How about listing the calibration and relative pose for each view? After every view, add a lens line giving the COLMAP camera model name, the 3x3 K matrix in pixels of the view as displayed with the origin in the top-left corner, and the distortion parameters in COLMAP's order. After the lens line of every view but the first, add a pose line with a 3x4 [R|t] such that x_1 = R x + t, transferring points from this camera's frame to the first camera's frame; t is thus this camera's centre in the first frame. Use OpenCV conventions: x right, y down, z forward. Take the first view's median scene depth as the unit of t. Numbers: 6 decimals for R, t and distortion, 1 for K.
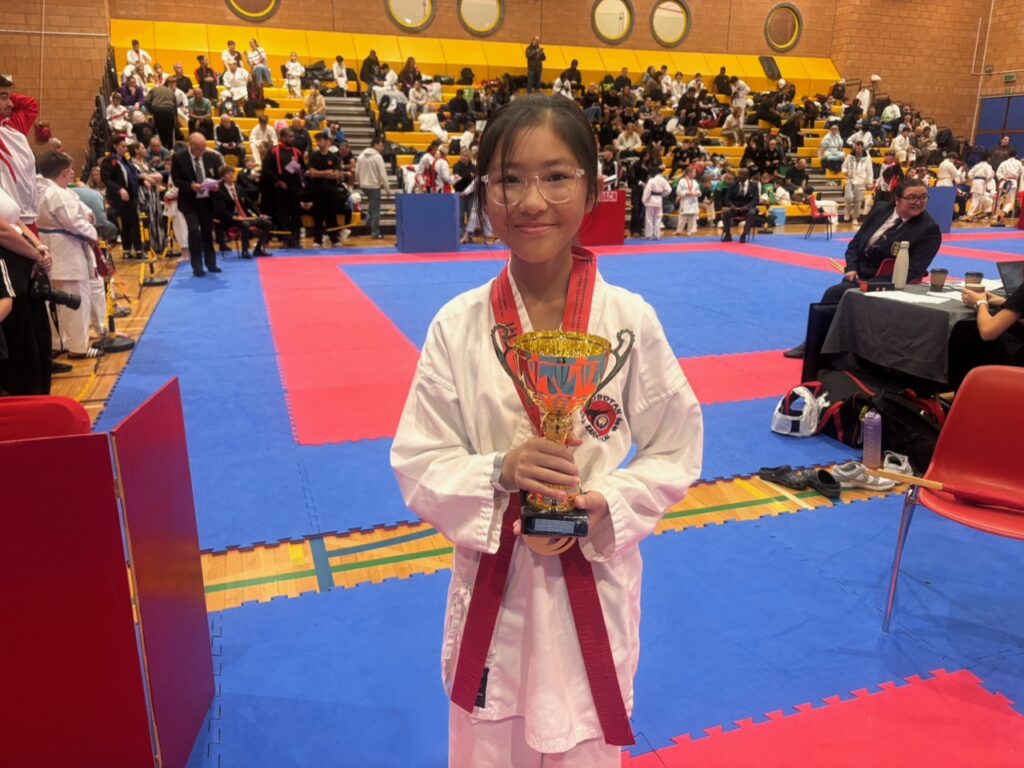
lens RADIAL K [[783.9, 0, 517.5], [0, 783.9, 380.8], [0, 0, 1]] dist [0.085057, -0.098767]
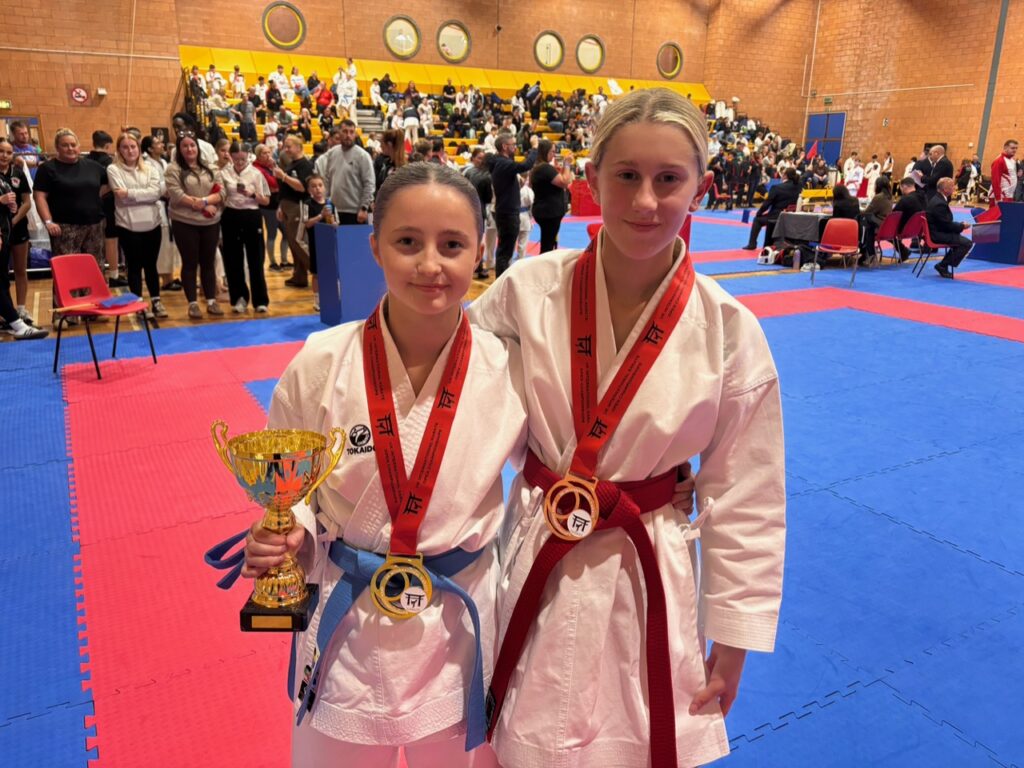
lens RADIAL K [[783.9, 0, 517.5], [0, 783.9, 380.8], [0, 0, 1]] dist [0.085057, -0.098767]
pose [[0.984241, -0.042014, 0.171770, -0.178682], [0.041332, 0.999117, 0.007549, 0.075487], [-0.171936, -0.000330, 0.985108, -0.279884]]
